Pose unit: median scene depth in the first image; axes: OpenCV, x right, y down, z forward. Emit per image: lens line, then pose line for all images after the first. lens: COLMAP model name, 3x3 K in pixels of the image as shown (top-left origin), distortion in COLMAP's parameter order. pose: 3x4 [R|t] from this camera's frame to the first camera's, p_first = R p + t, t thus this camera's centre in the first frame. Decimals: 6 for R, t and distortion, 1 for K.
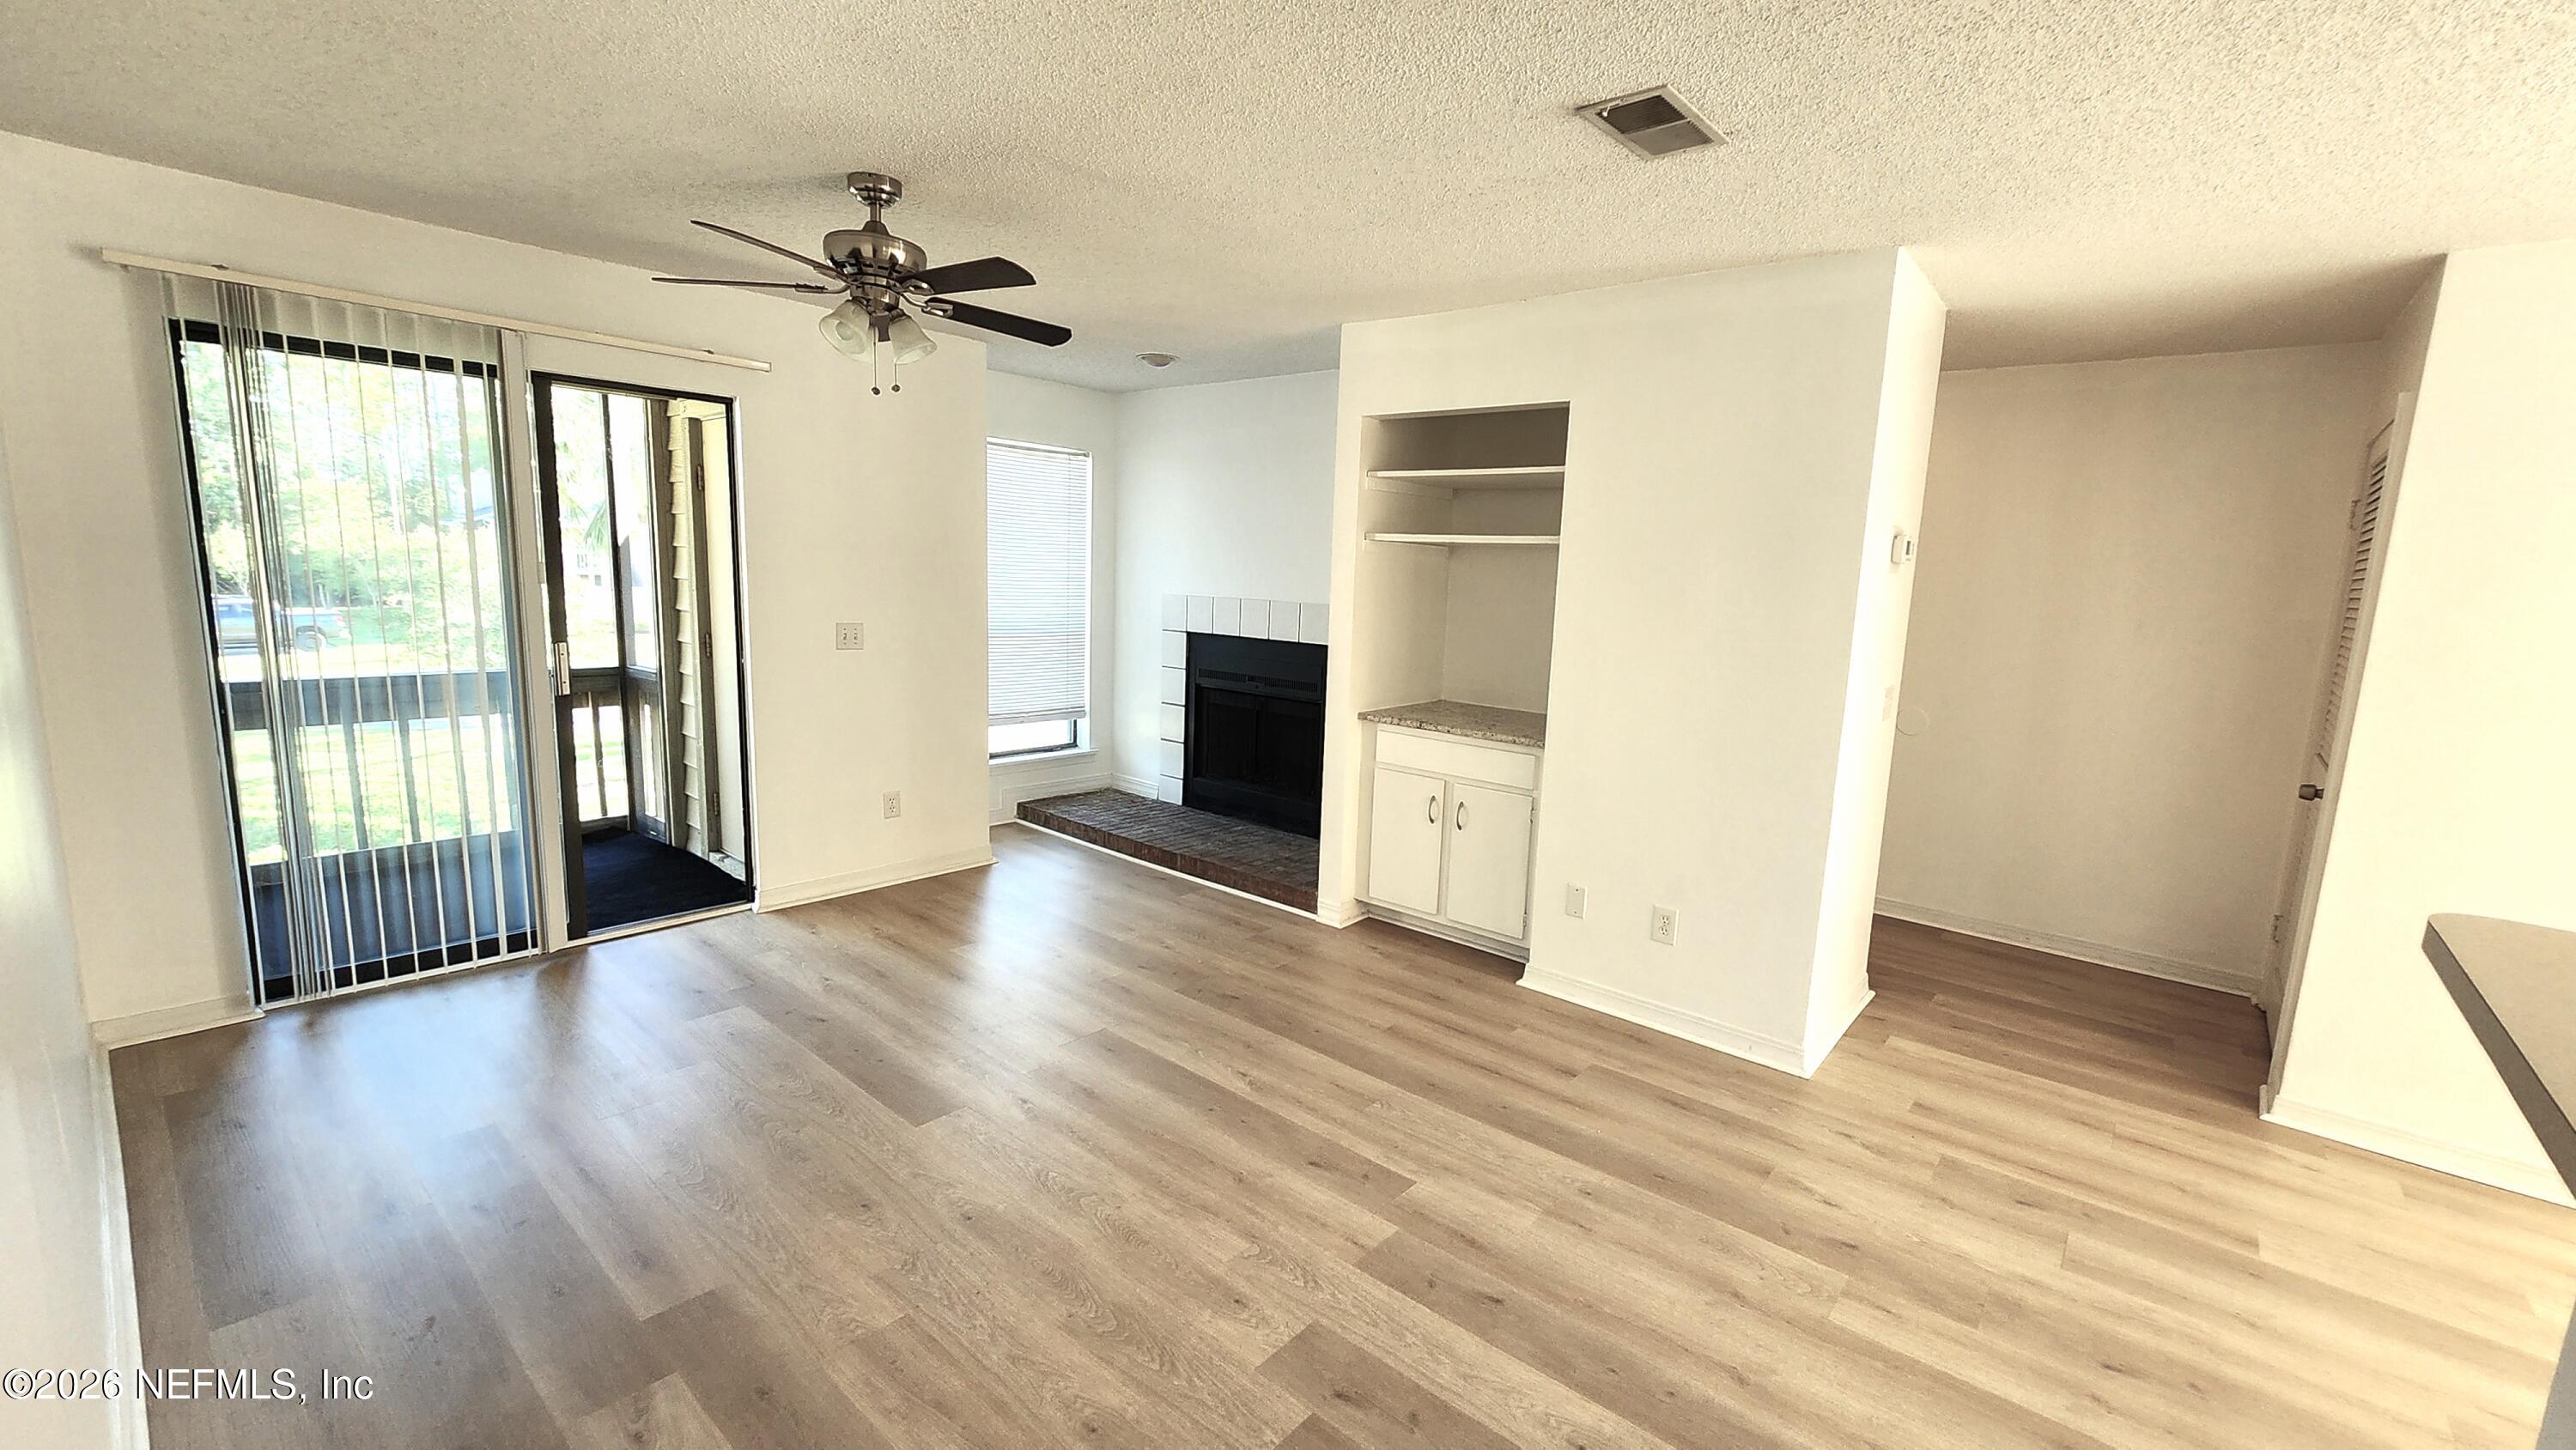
lens RADIAL K [[1043.2, 0, 1307.4], [0, 1043.2, 729.5], [0, 0, 1]] dist [-0.004502, 0.000933]
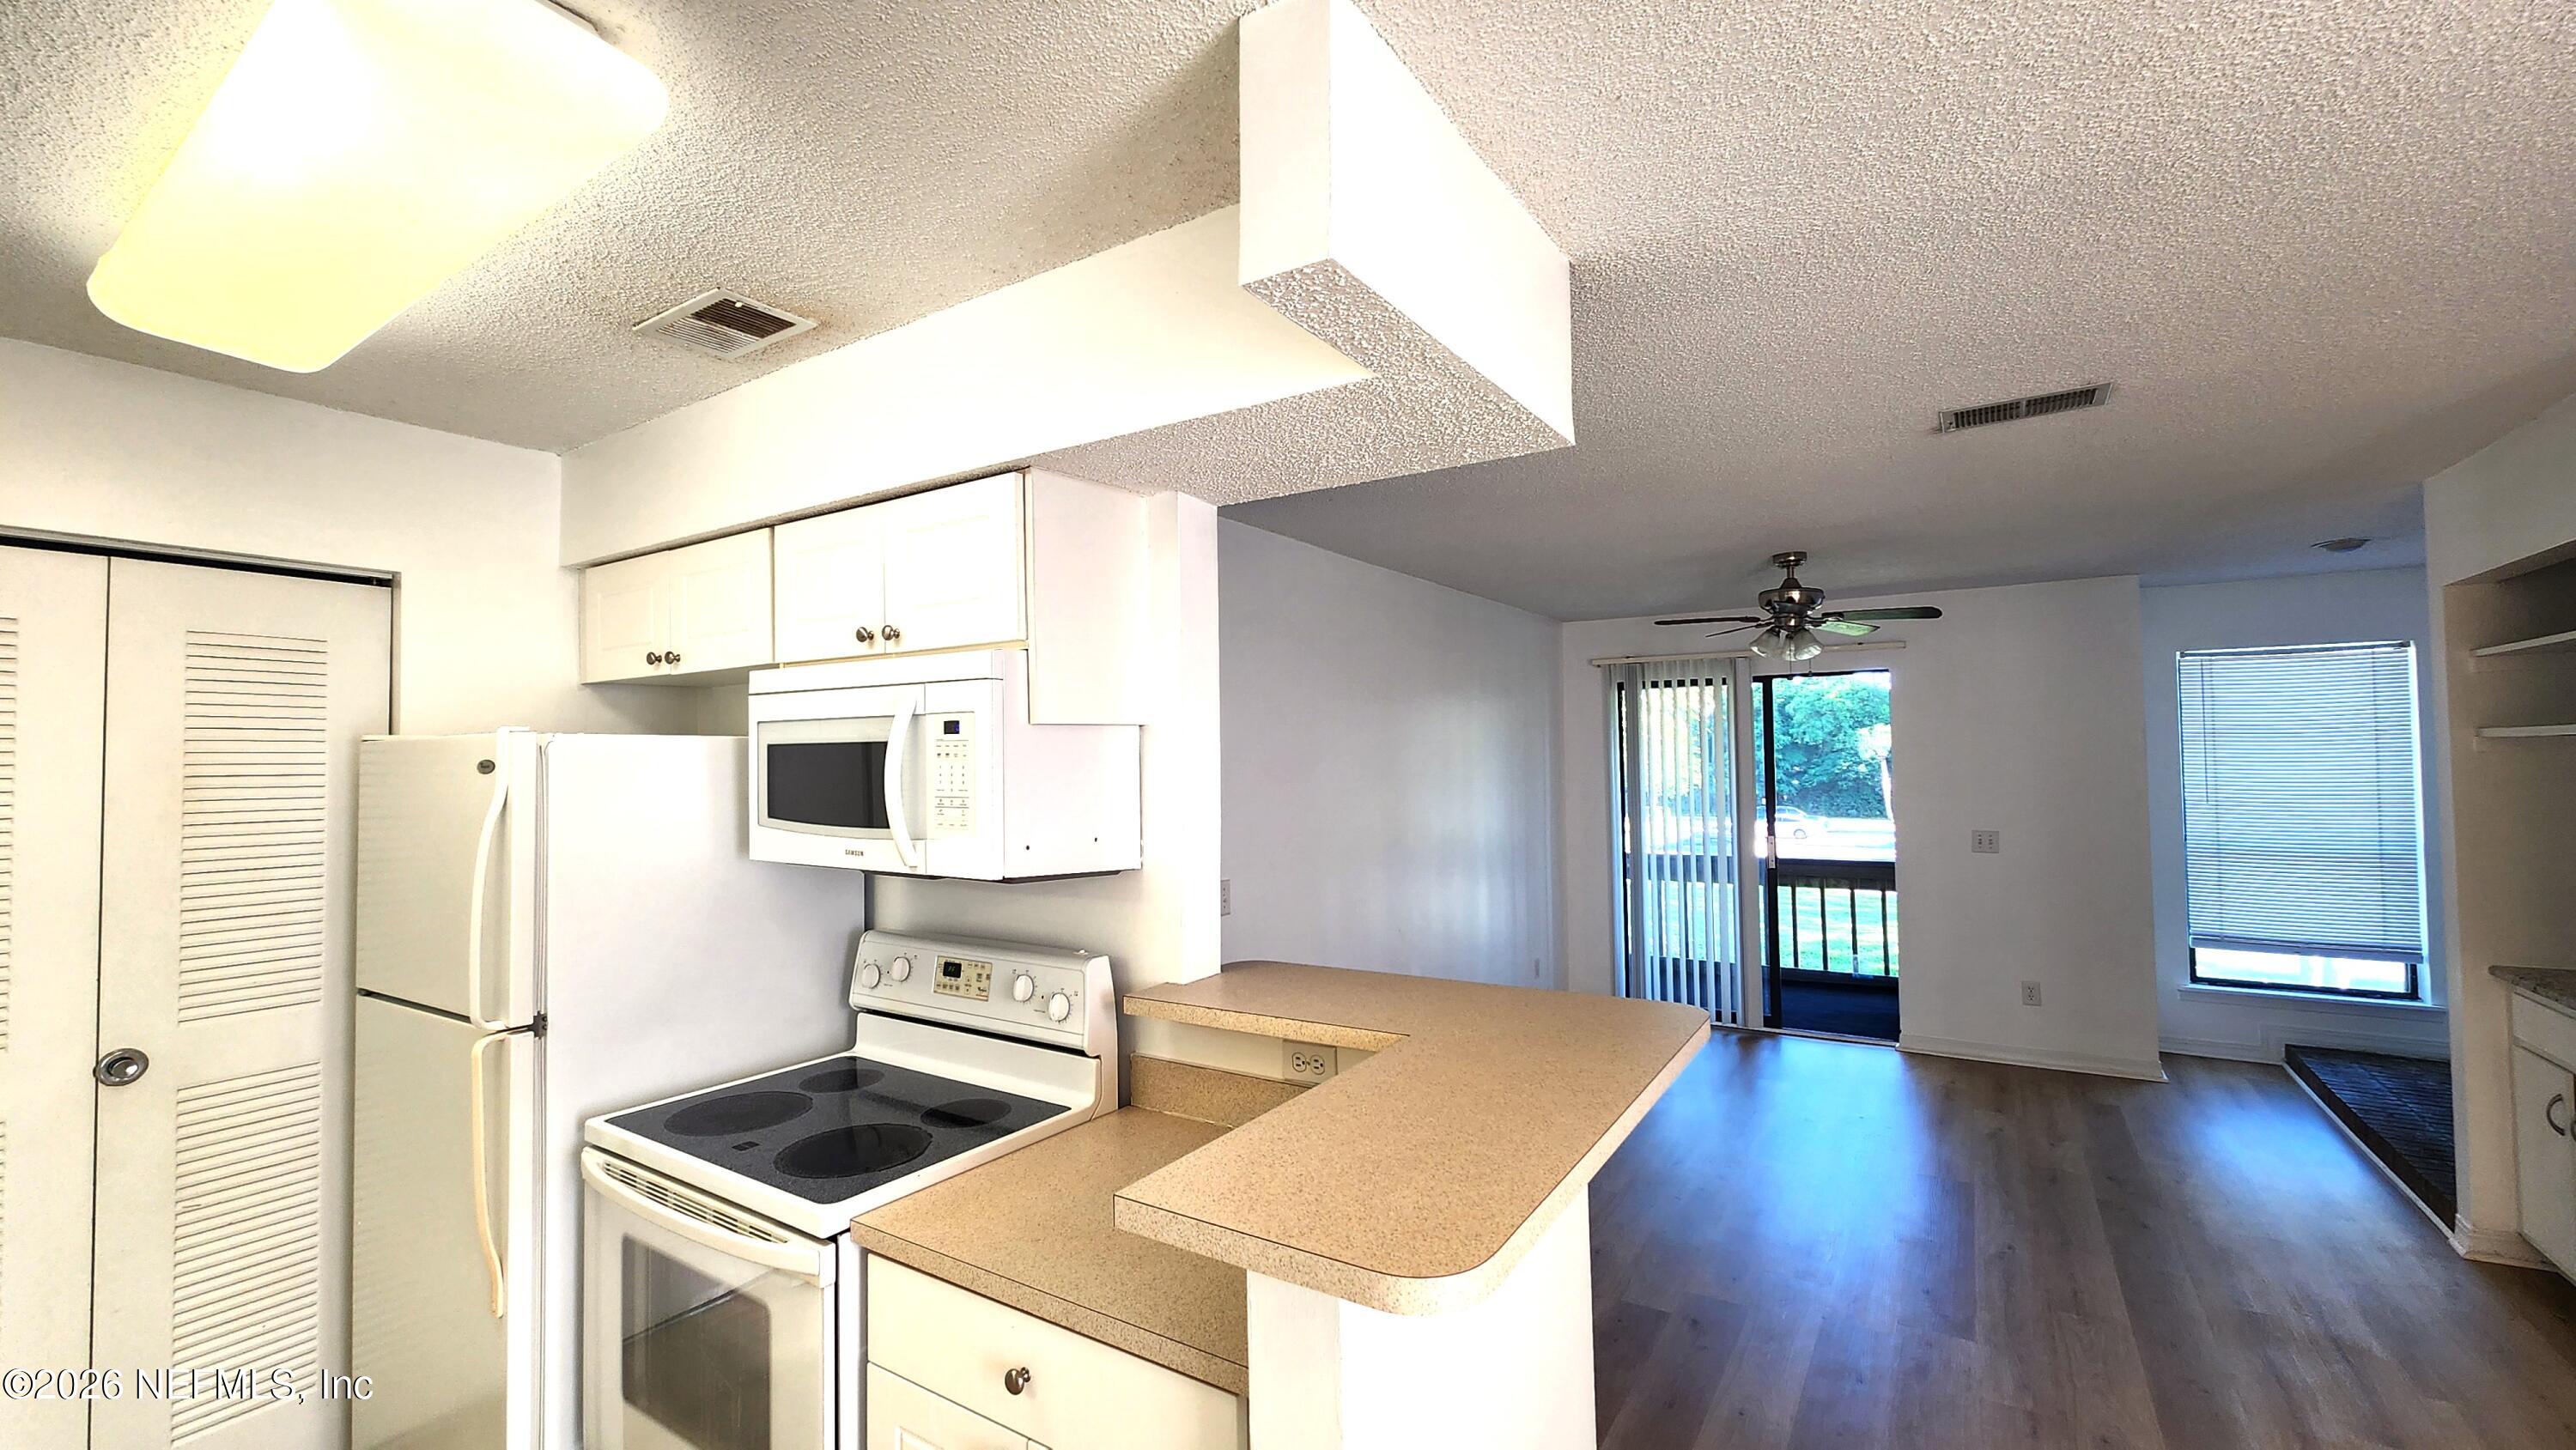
lens RADIAL K [[1043.2, 0, 1304.1], [0, 1043.2, 733.7], [0, 0, 1]] dist [-0.004502, 0.000933]
pose [[0.134391, -0.069803, -0.988467, 0.764109], [-0.131265, 0.987471, -0.087579, -0.003843], [0.982196, 0.141521, 0.123545, 0.060744]]
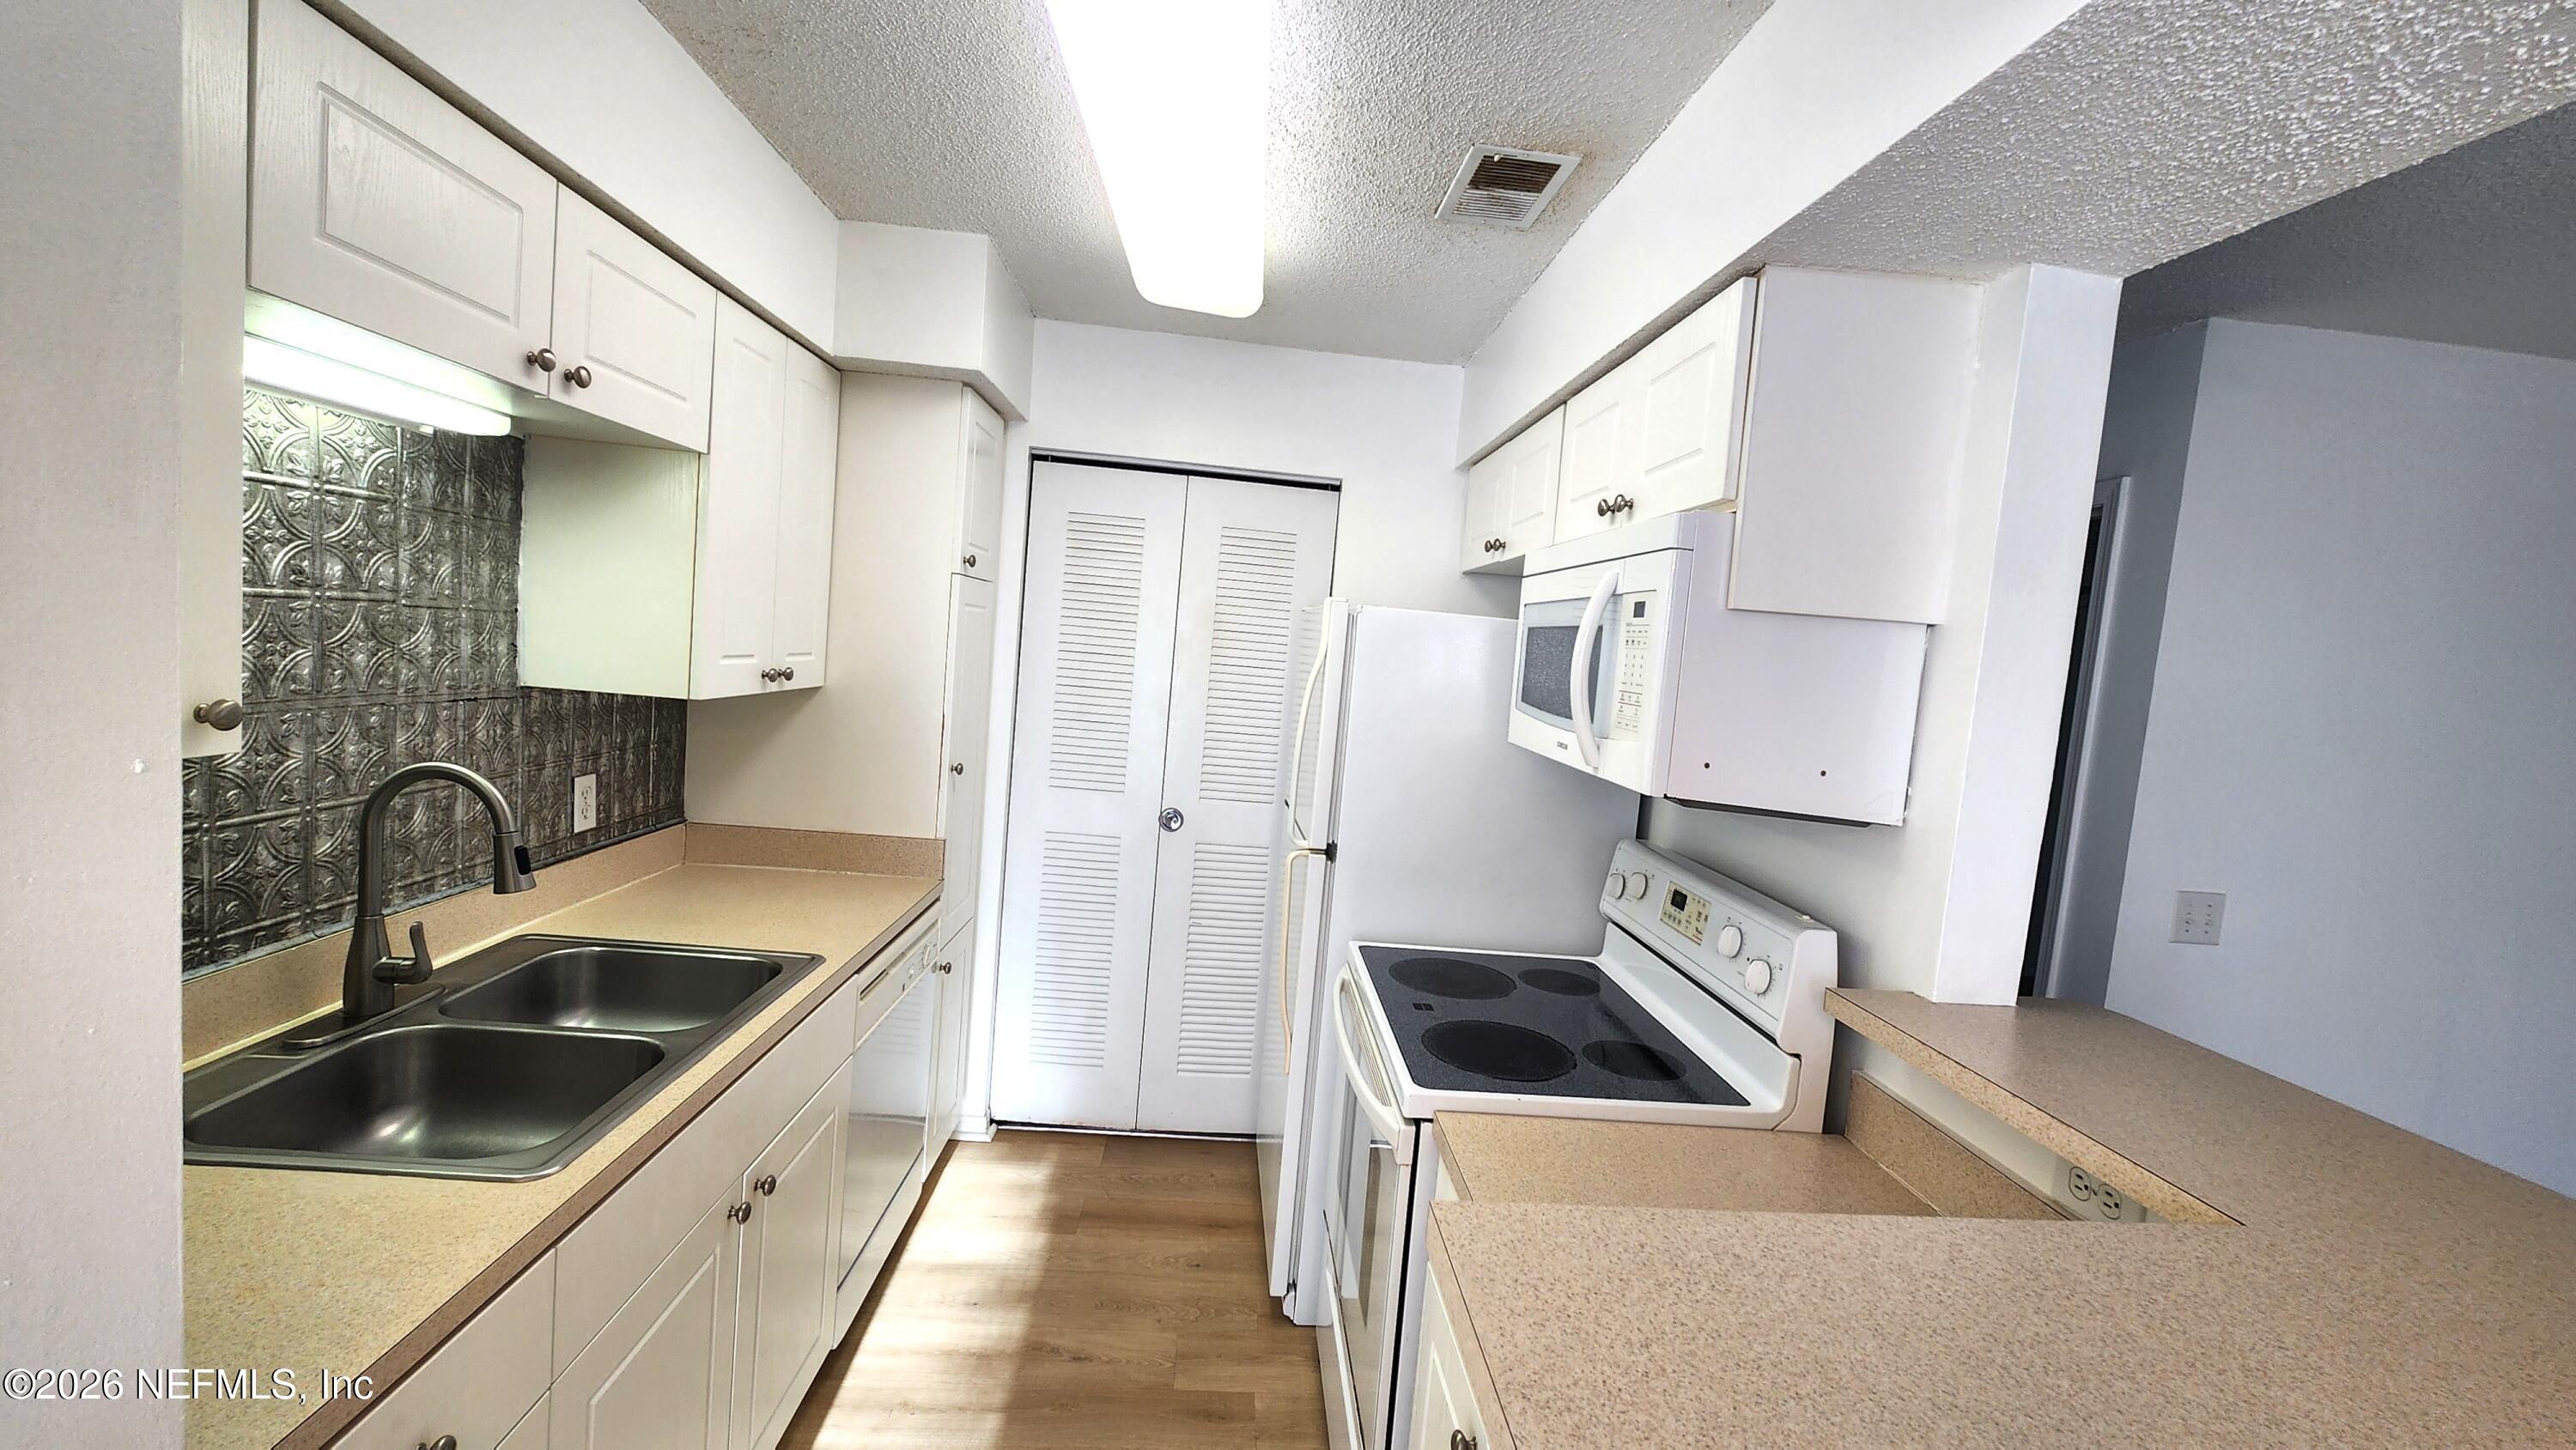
lens RADIAL K [[1043.2, 0, 1298.0], [0, 1043.2, 732.5], [0, 0, 1]] dist [-0.004502, 0.000933]
pose [[-0.709662, -0.046106, -0.703032, 0.644063], [-0.219575, 0.962632, 0.158515, -0.016333], [0.669452, 0.266860, -0.693267, 0.162100]]
